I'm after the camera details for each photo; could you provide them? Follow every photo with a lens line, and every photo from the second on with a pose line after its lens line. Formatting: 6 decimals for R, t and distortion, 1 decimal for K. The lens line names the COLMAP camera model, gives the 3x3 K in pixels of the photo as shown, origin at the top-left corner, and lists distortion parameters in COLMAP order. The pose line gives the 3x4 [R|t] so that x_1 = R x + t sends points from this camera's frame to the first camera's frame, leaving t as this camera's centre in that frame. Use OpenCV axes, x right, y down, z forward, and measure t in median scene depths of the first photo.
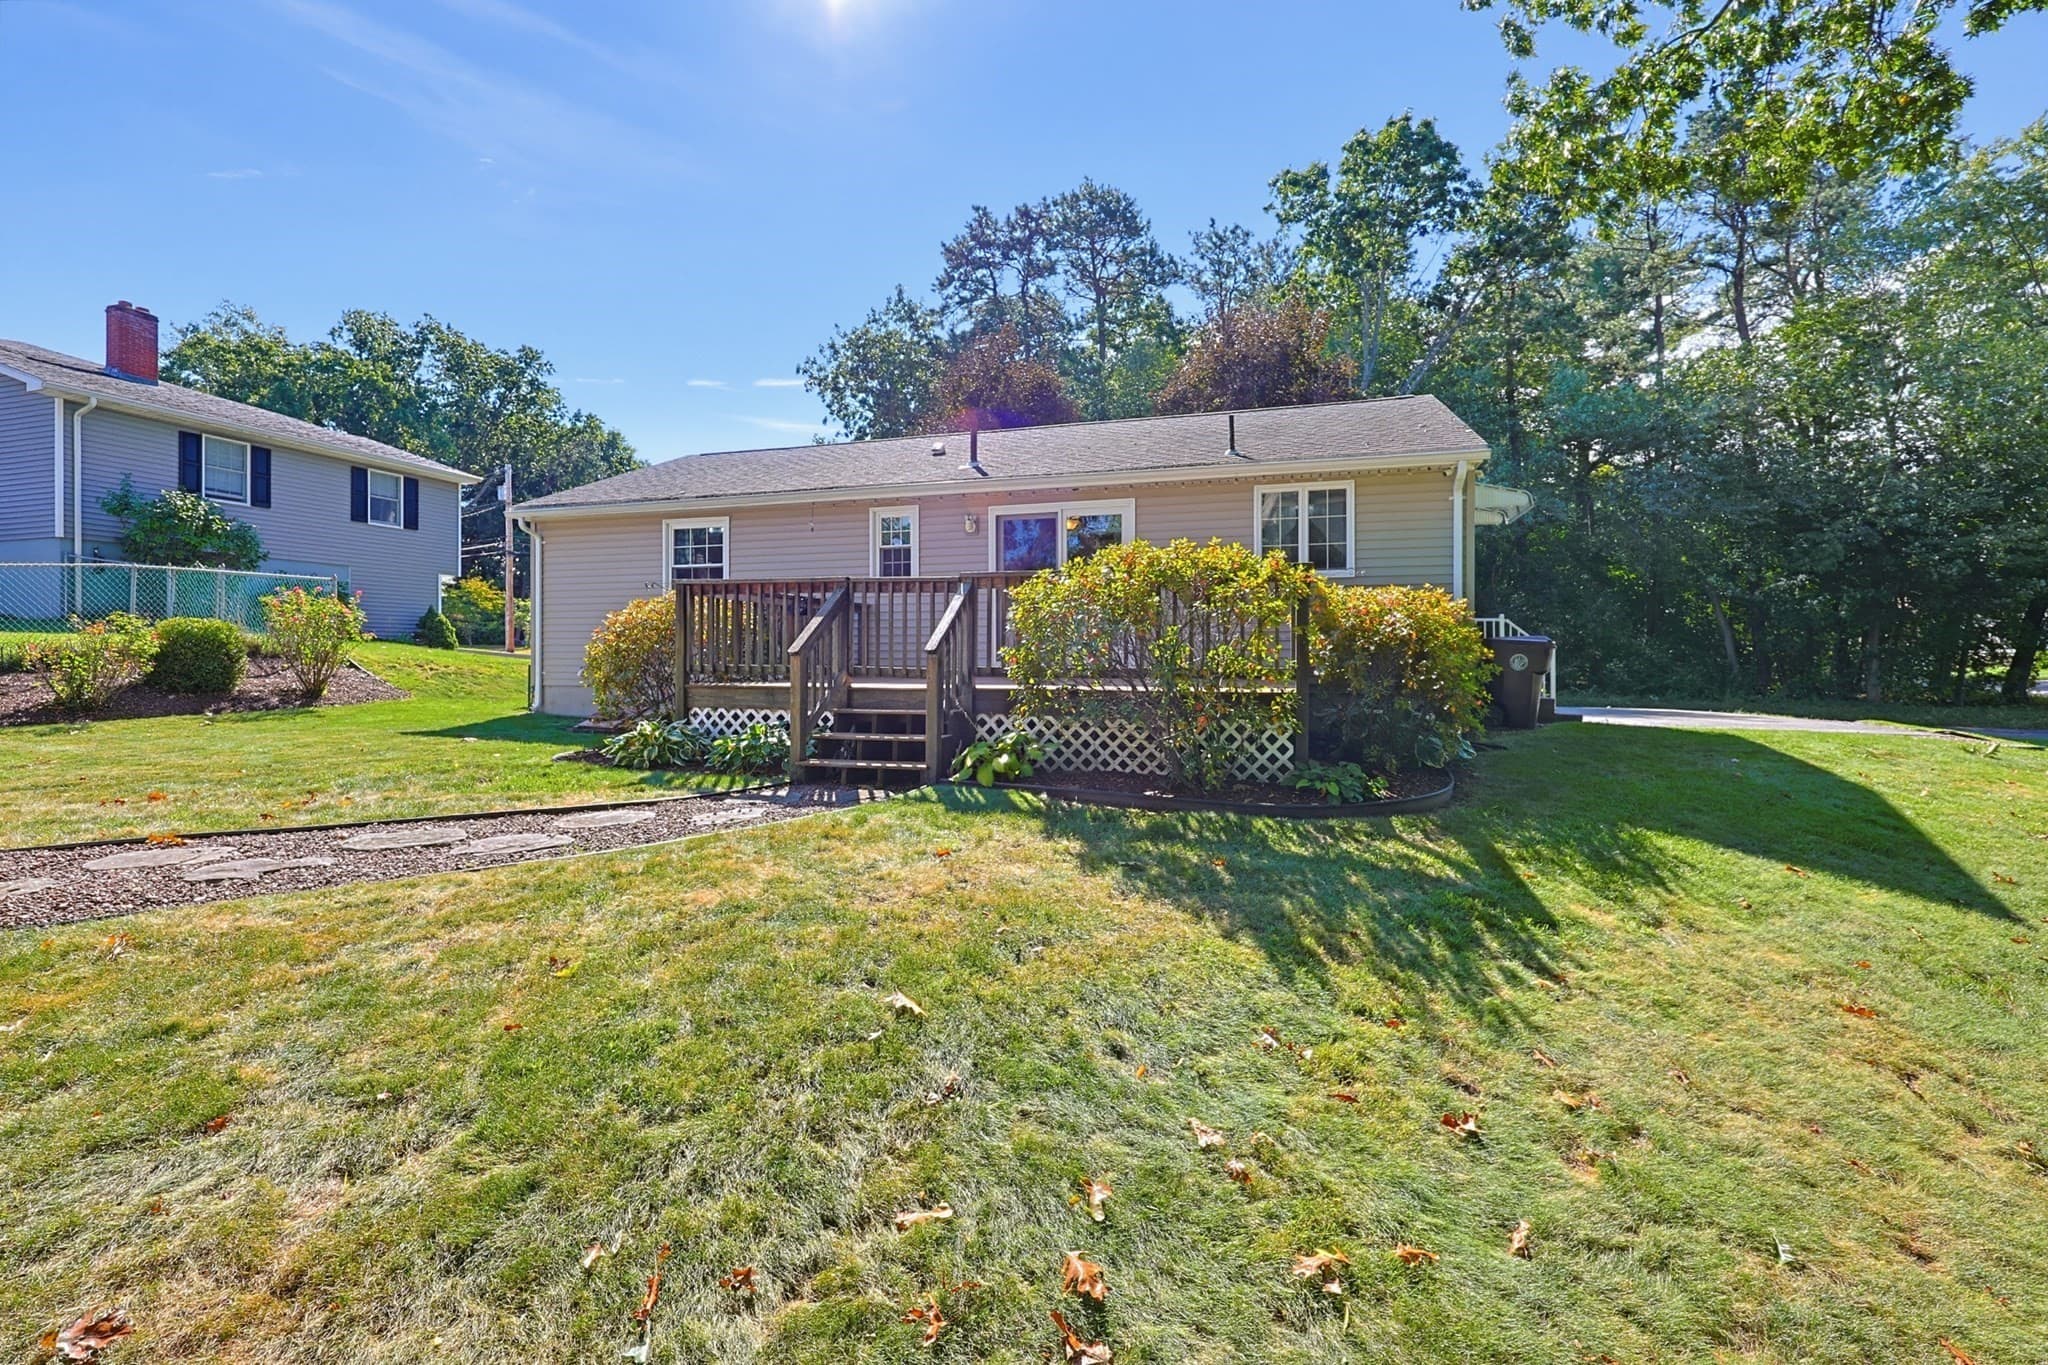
lens RADIAL K [[891.5, 0, 1029.6], [0, 891.5, 673.1], [0, 0, 1]] dist [-0.004615, 0.002539]
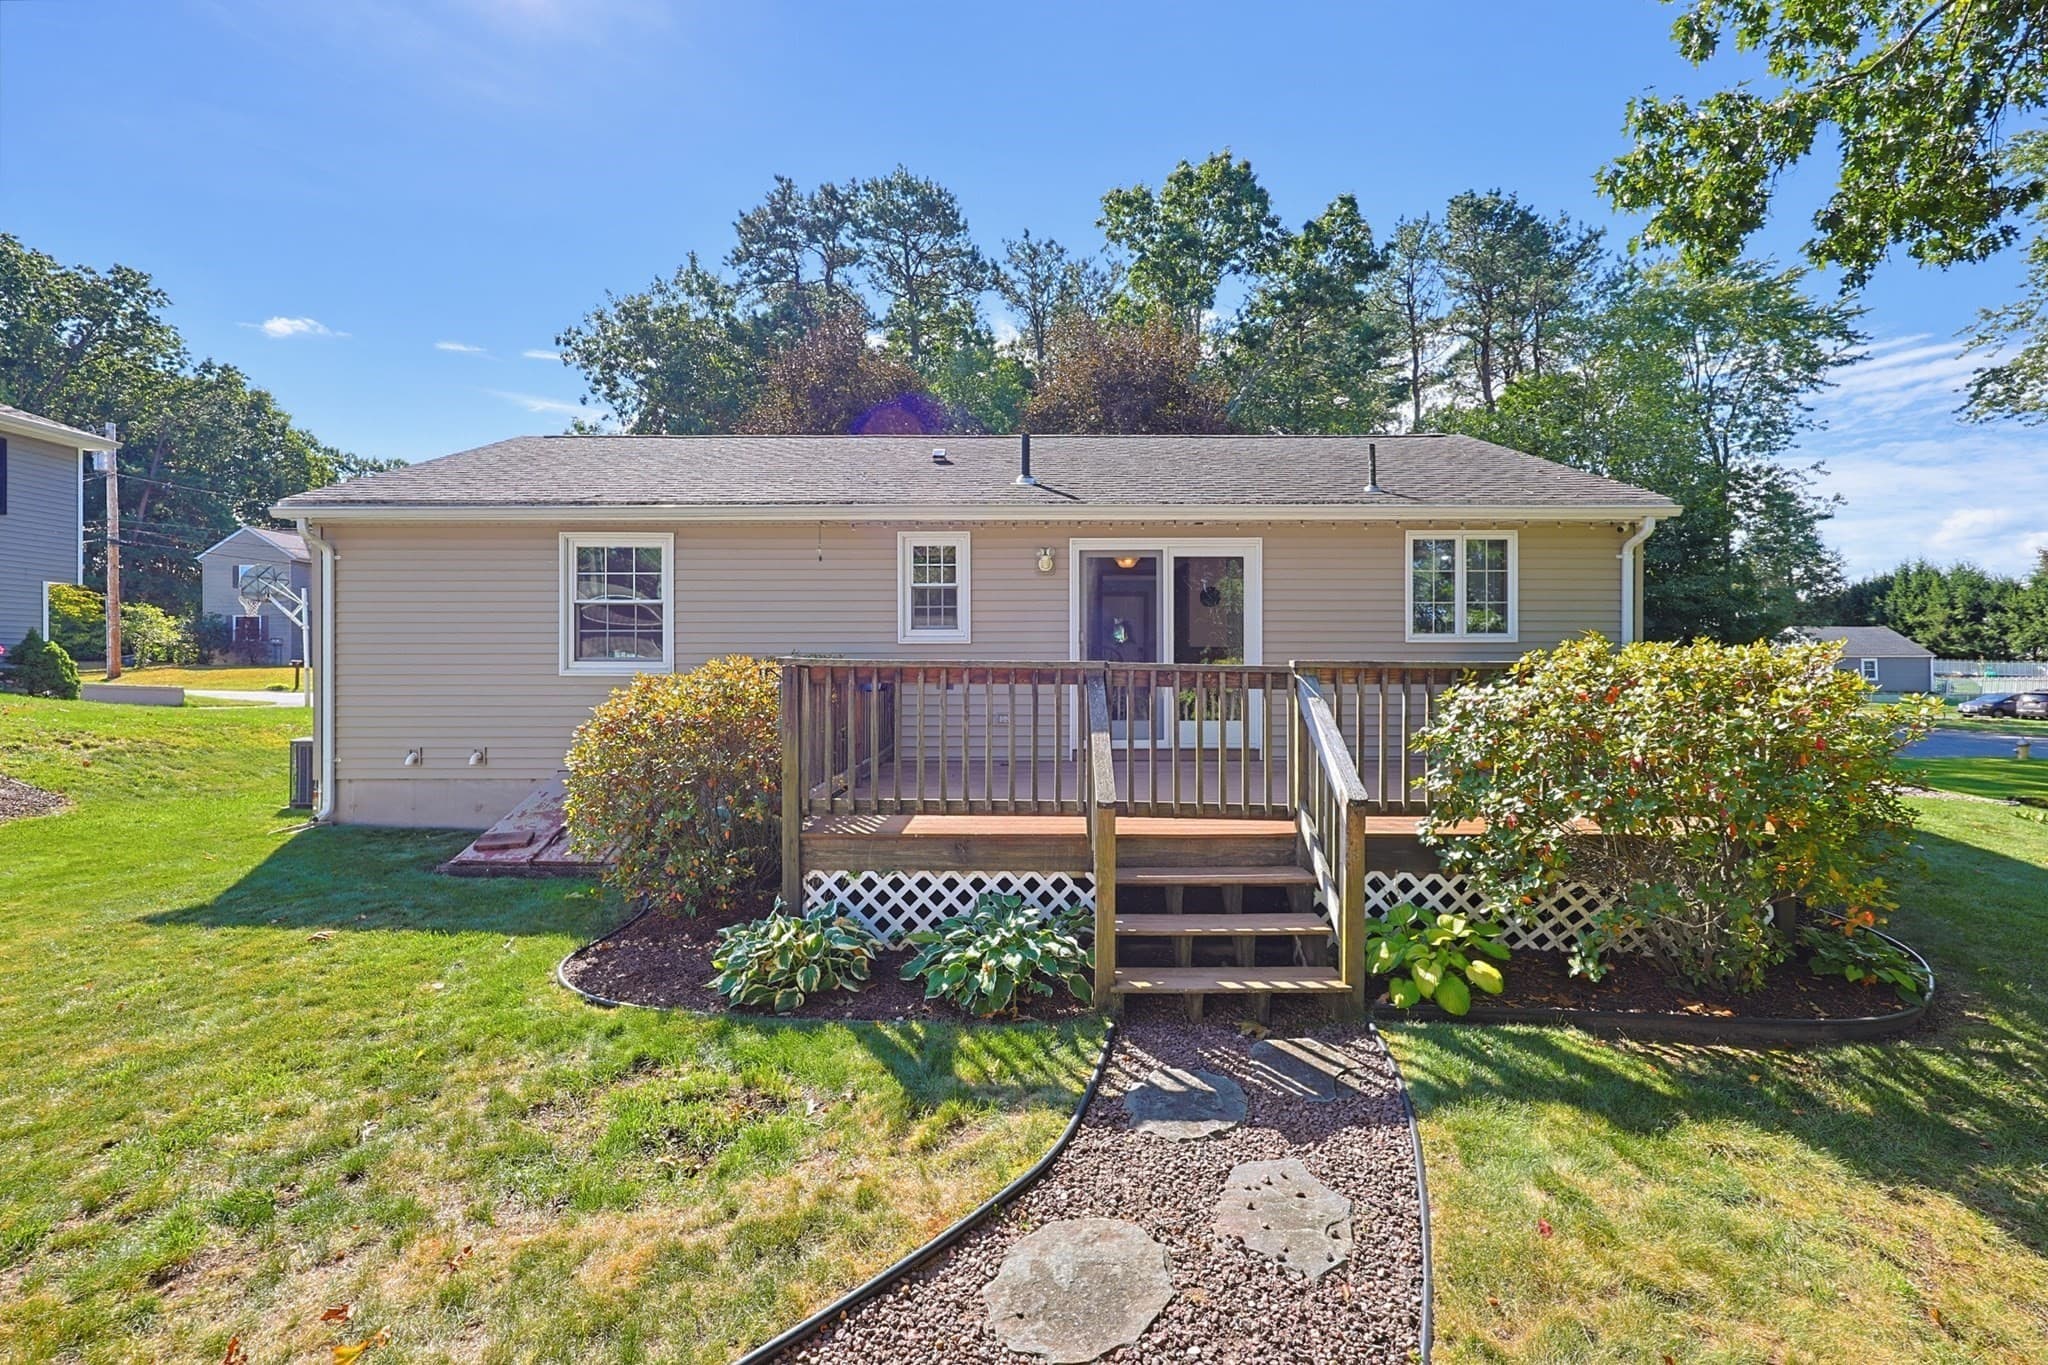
lens RADIAL K [[891.5, 0, 1034.0], [0, 891.5, 676.5], [0, 0, 1]] dist [-0.004615, 0.002539]
pose [[0.955051, -0.002584, 0.296429, -0.082321], [0.004416, 0.999975, -0.005508, -0.017548], [-0.296408, 0.006569, 0.955039, 0.076142]]
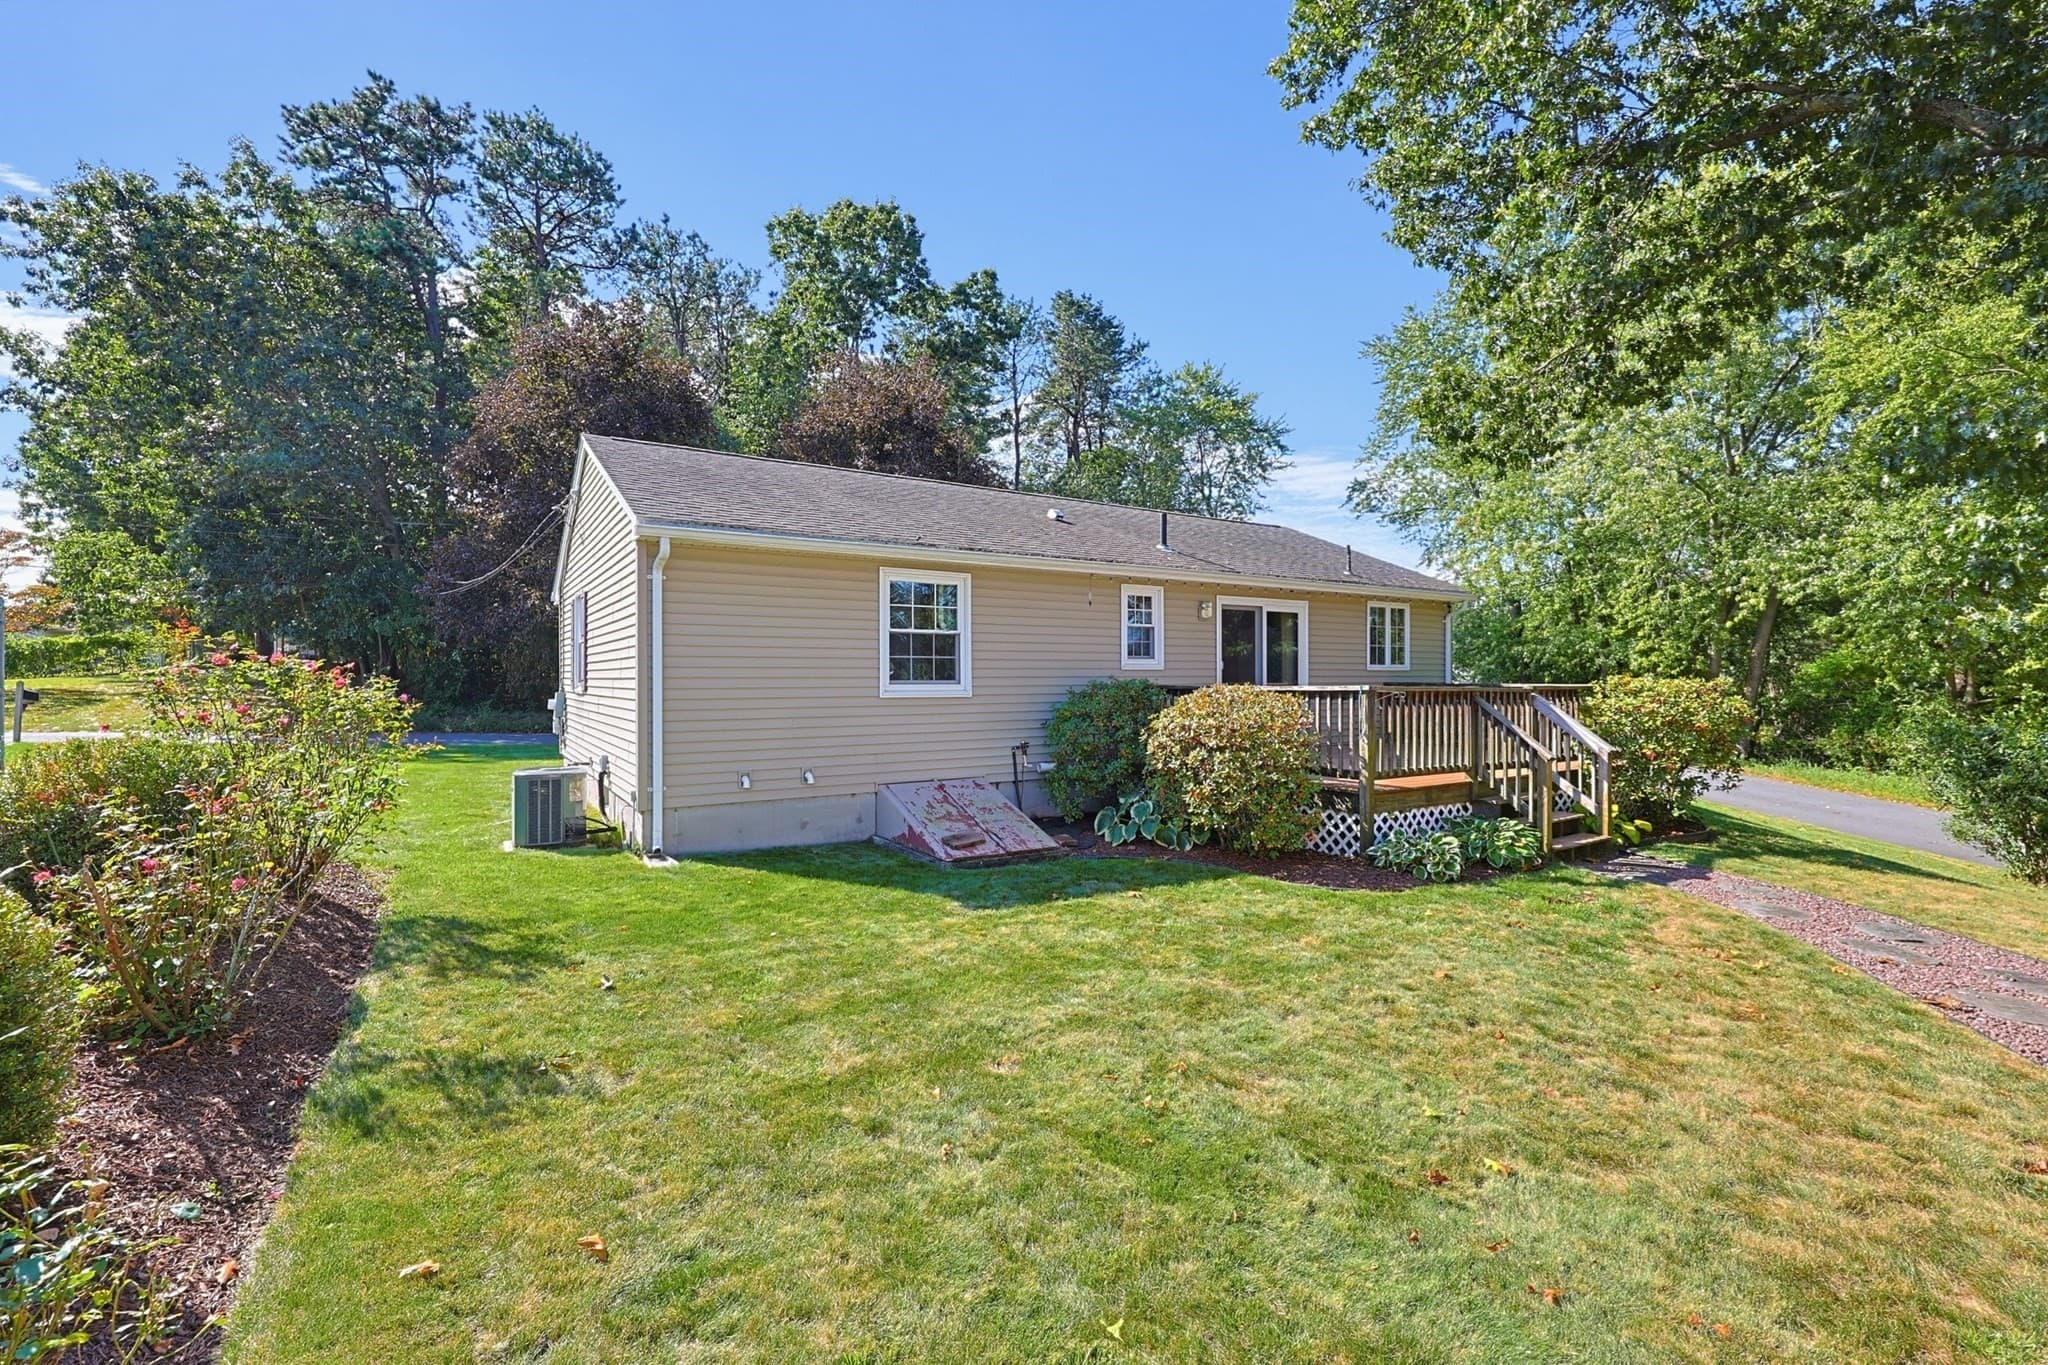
lens RADIAL K [[891.5, 0, 1034.5], [0, 891.5, 695.4], [0, 0, 1]] dist [-0.004615, 0.002539]
pose [[0.644101, -0.017072, 0.764750, -0.276495], [0.012585, 0.999852, 0.011721, -0.022183], [-0.764837, 0.002075, 0.644221, 0.129067]]
